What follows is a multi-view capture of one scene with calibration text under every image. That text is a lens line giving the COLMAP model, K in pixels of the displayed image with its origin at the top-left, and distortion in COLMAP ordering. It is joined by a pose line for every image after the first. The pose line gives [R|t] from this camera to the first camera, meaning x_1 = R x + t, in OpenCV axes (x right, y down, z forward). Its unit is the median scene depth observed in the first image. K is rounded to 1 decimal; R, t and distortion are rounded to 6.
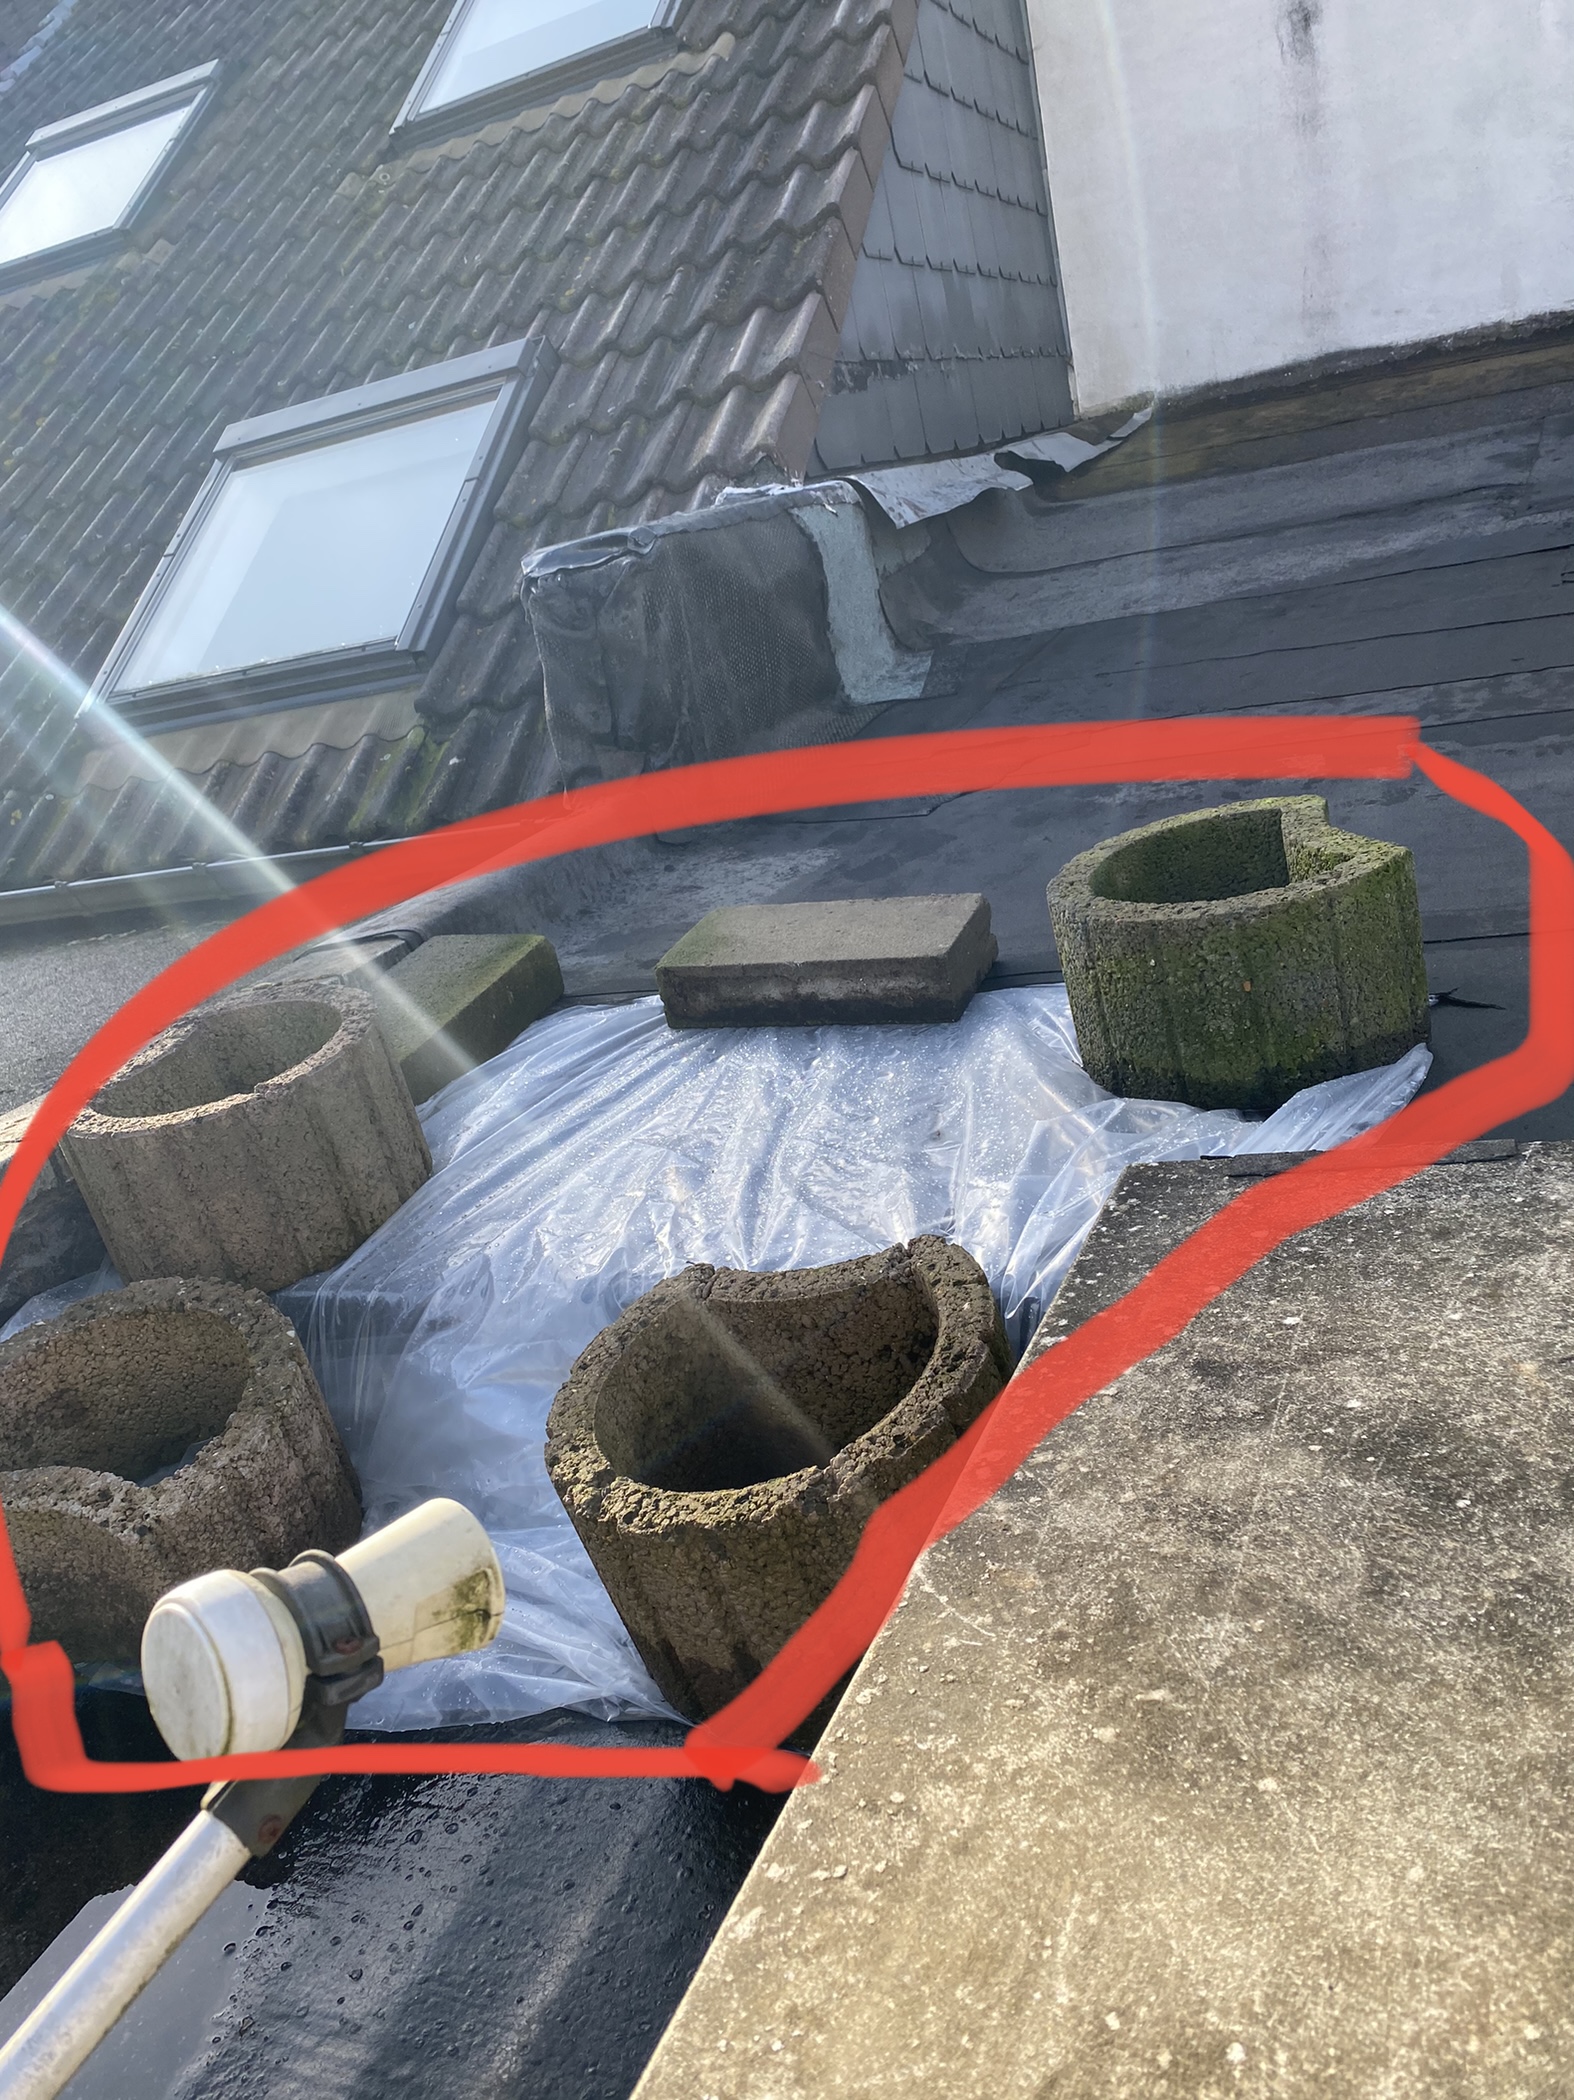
lens RADIAL K [[1559.7, 0, 789.7], [0, 1559.7, 1059.1], [0, 0, 1]] dist [0.057593, -0.053065]
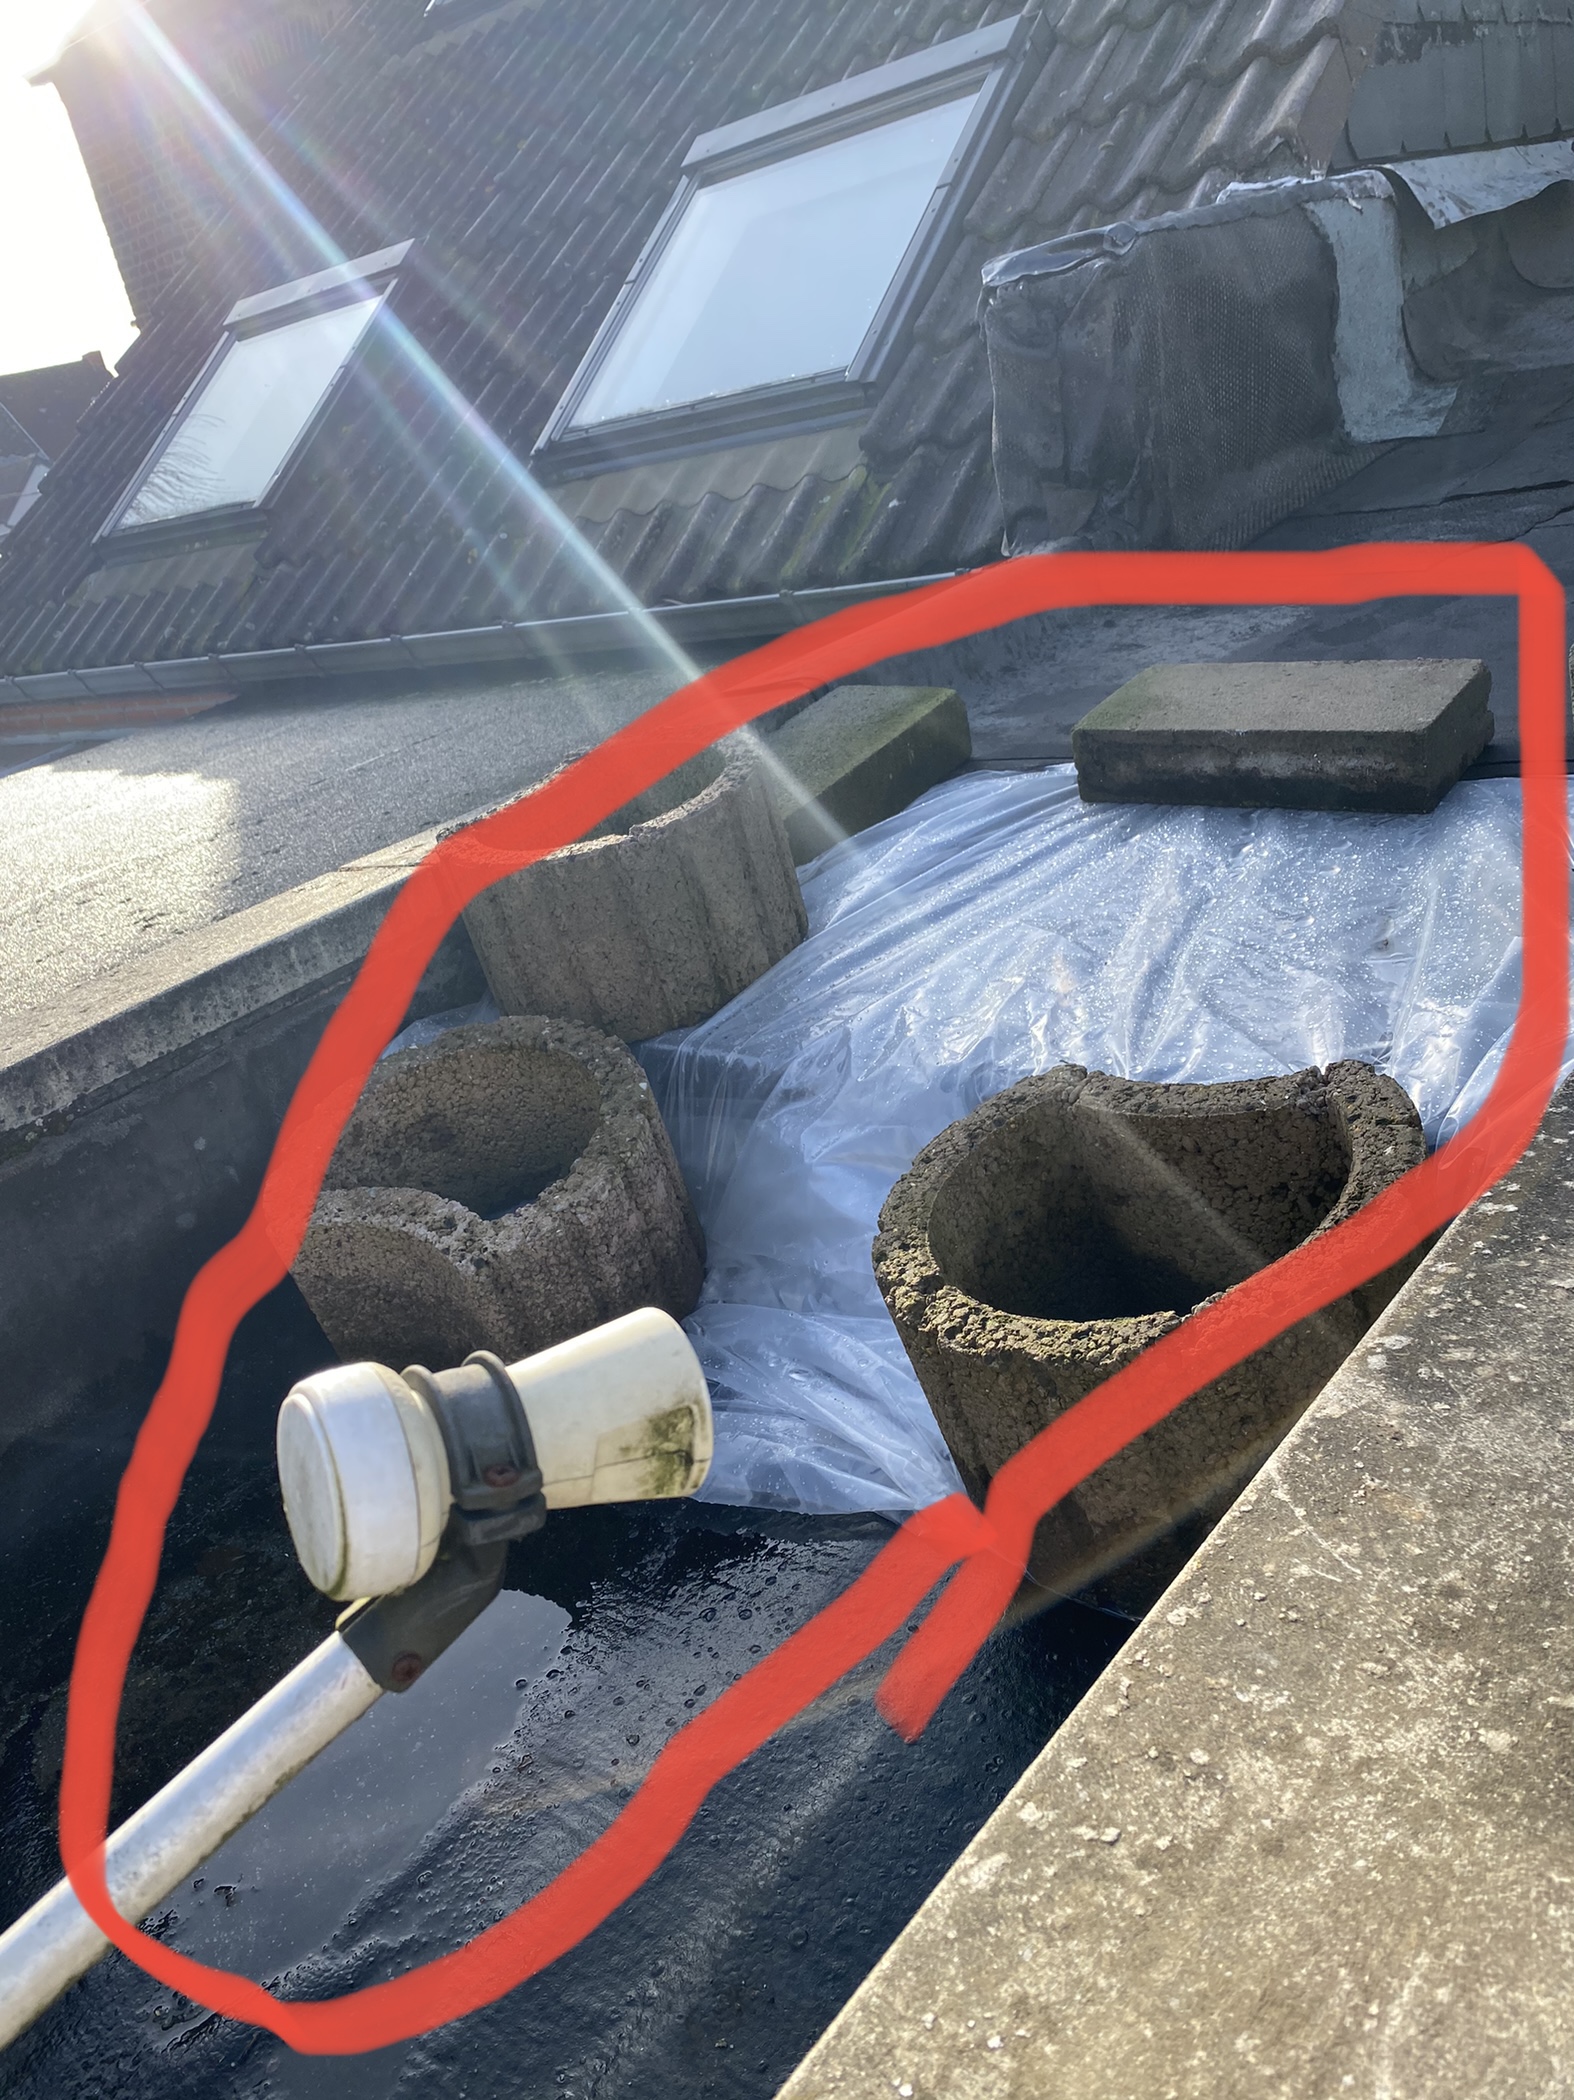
lens RADIAL K [[1559.7, 0, 789.7], [0, 1559.7, 1059.1], [0, 0, 1]] dist [0.057593, -0.053065]
pose [[0.959066, 0.111584, -0.260270, 0.019679], [-0.075362, 0.986521, 0.145246, 0.012860], [0.272969, -0.119686, 0.954549, 0.119517]]
